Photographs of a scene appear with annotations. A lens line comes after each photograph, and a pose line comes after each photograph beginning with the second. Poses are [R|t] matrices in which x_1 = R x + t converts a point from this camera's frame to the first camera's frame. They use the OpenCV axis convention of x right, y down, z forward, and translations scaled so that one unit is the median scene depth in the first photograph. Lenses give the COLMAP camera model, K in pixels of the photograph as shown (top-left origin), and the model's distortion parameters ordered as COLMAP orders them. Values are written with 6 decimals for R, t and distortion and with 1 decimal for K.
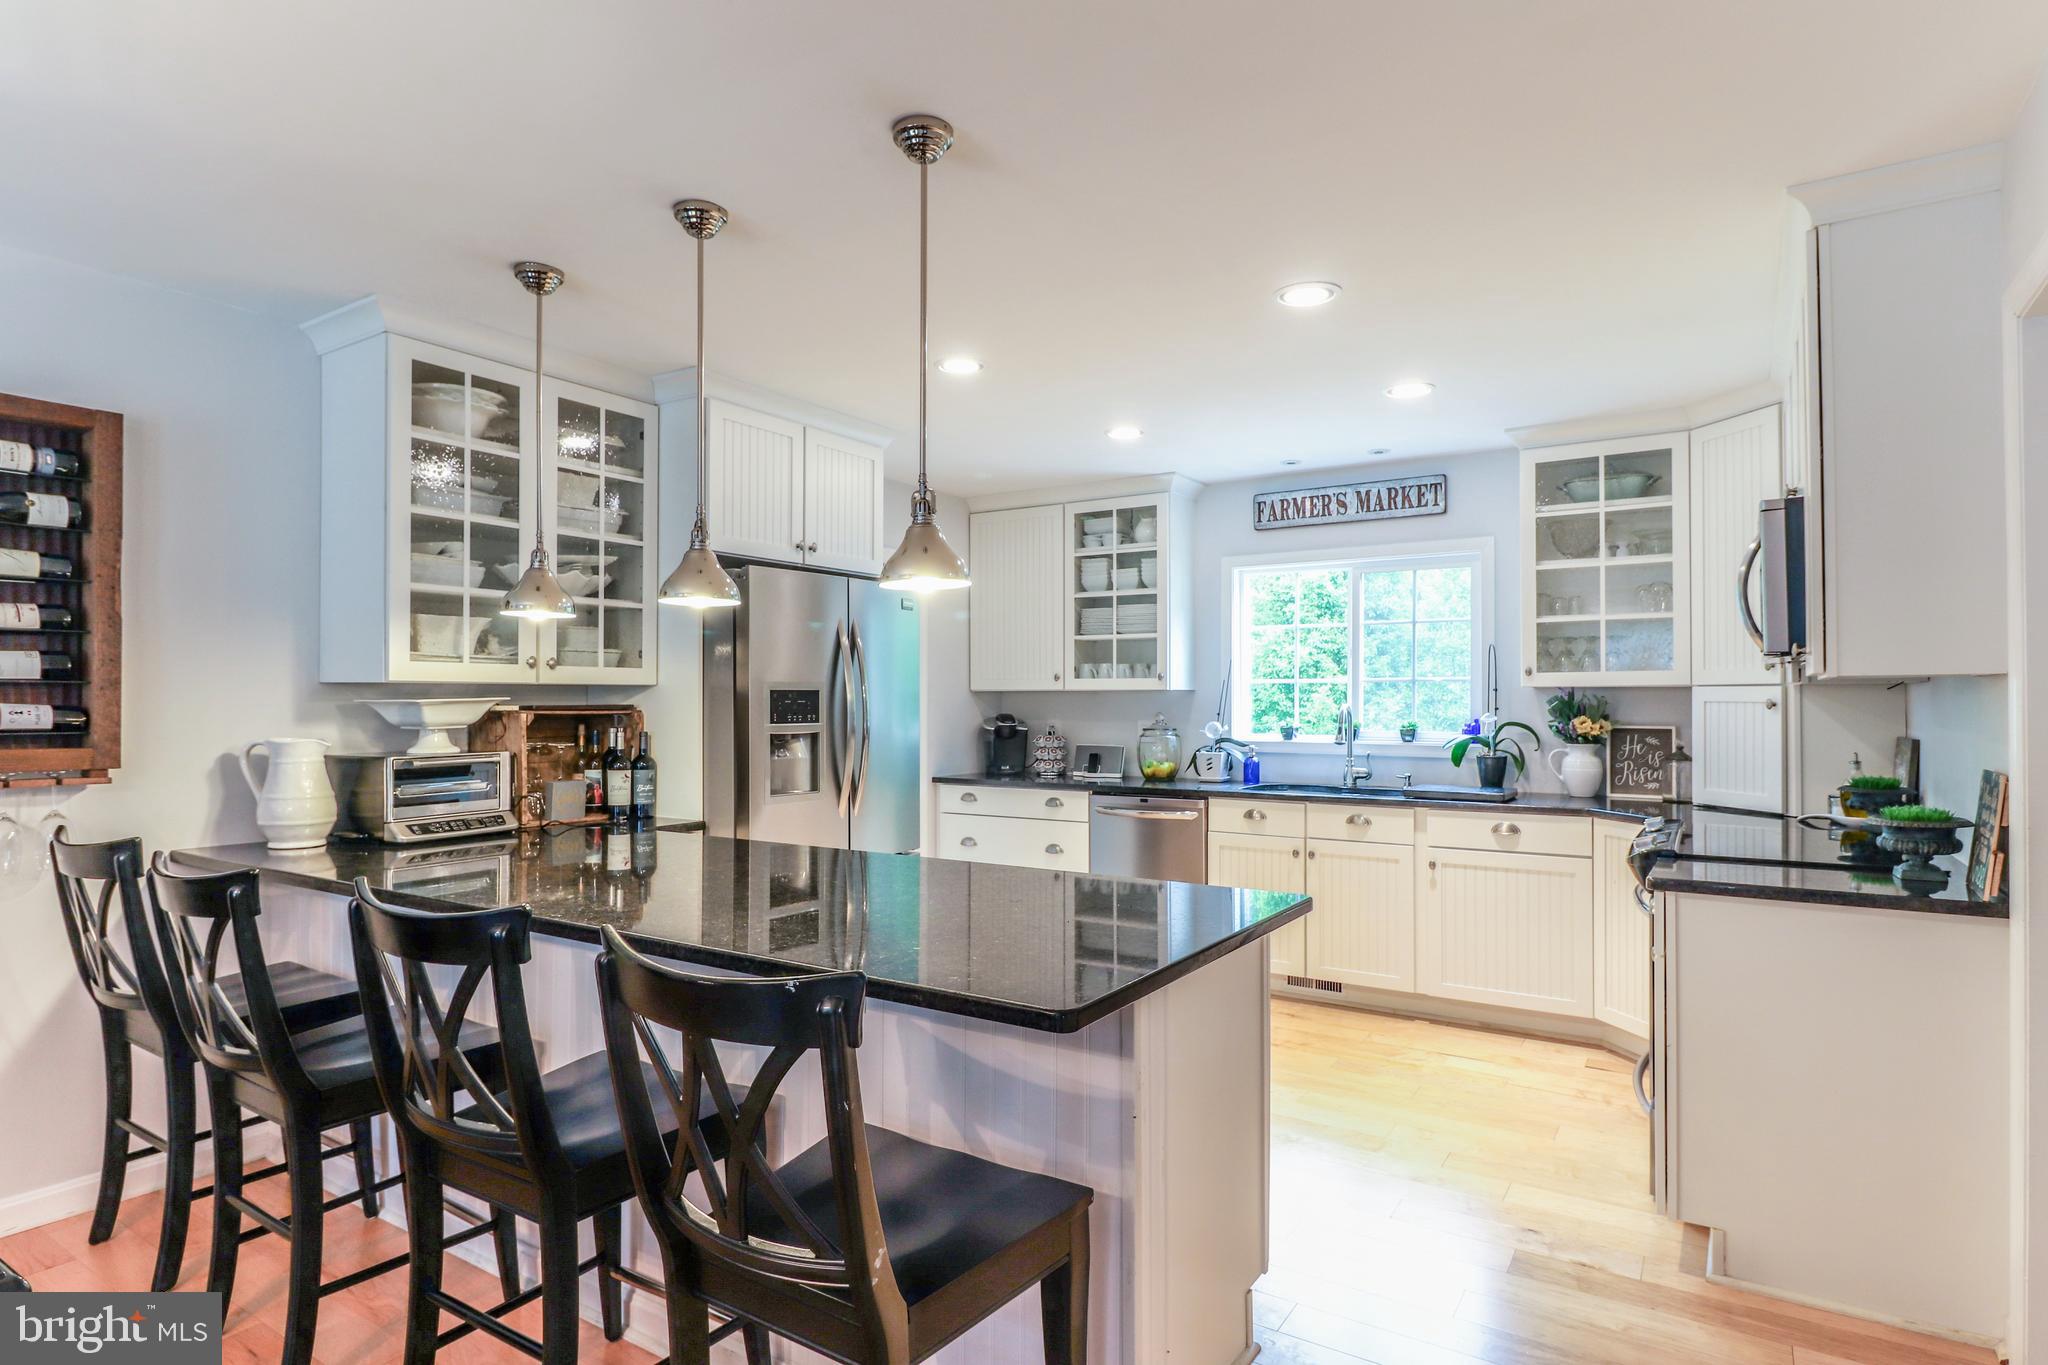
lens RADIAL K [[1088.8, 0, 1024.0], [0, 1088.8, 682.5], [0, 0, 1]] dist [0.000680, 0.000059]
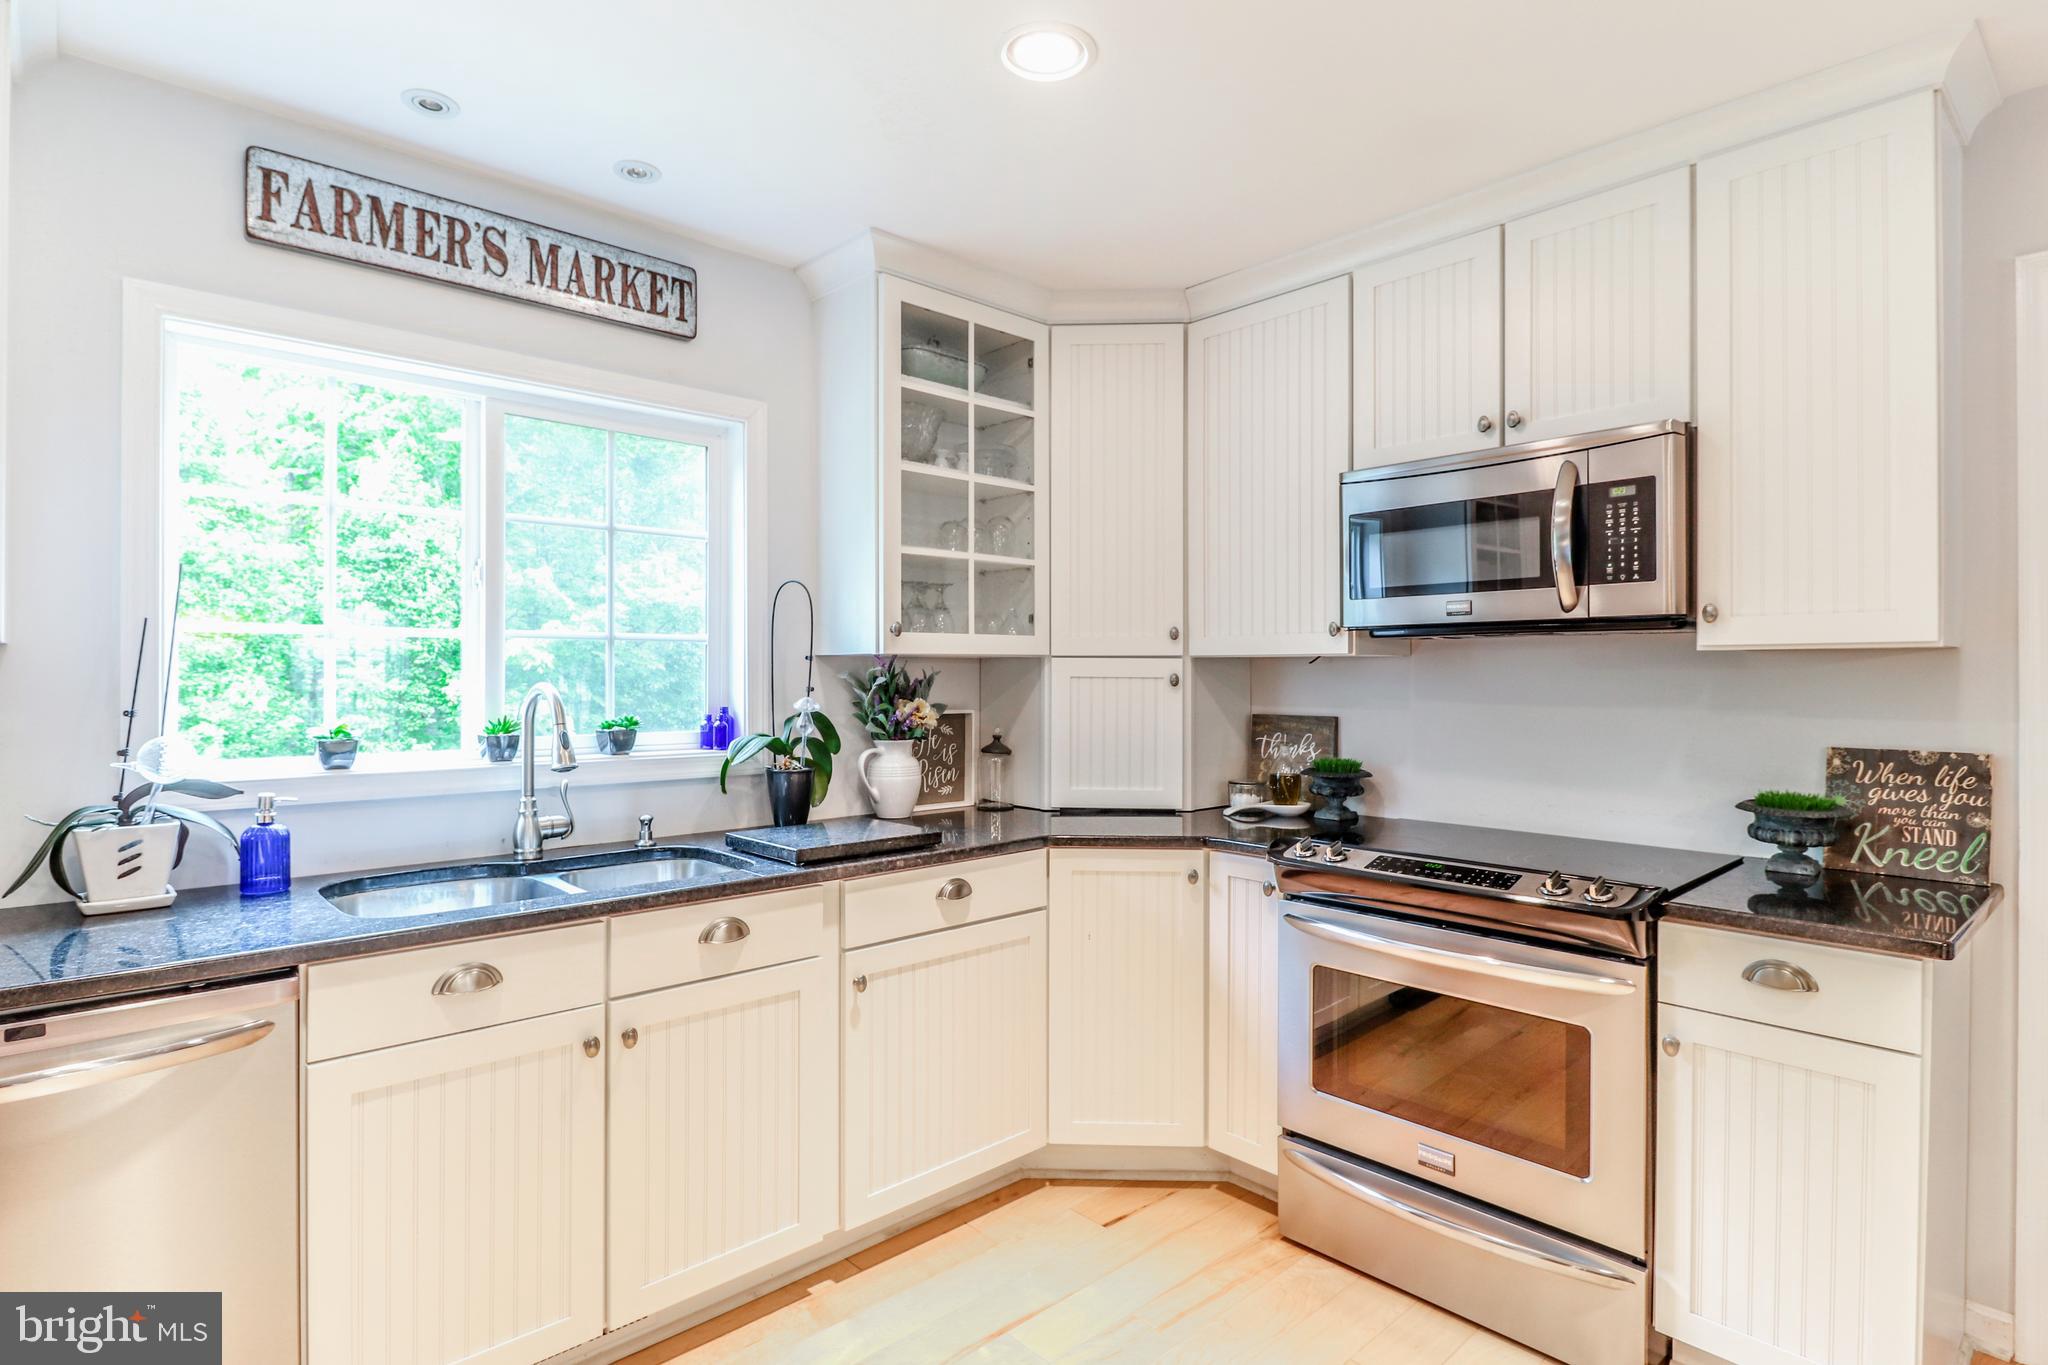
lens RADIAL K [[1029.3, 0, 1027.4], [0, 1029.3, 674.5], [0, 0, 1]] dist [-0.001710, -0.000786]
pose [[0.243151, 0.002900, 0.969984, -0.081880], [-0.017003, 0.999855, 0.001273, 0.012522], [-0.969839, -0.016802, 0.243165, 0.694861]]
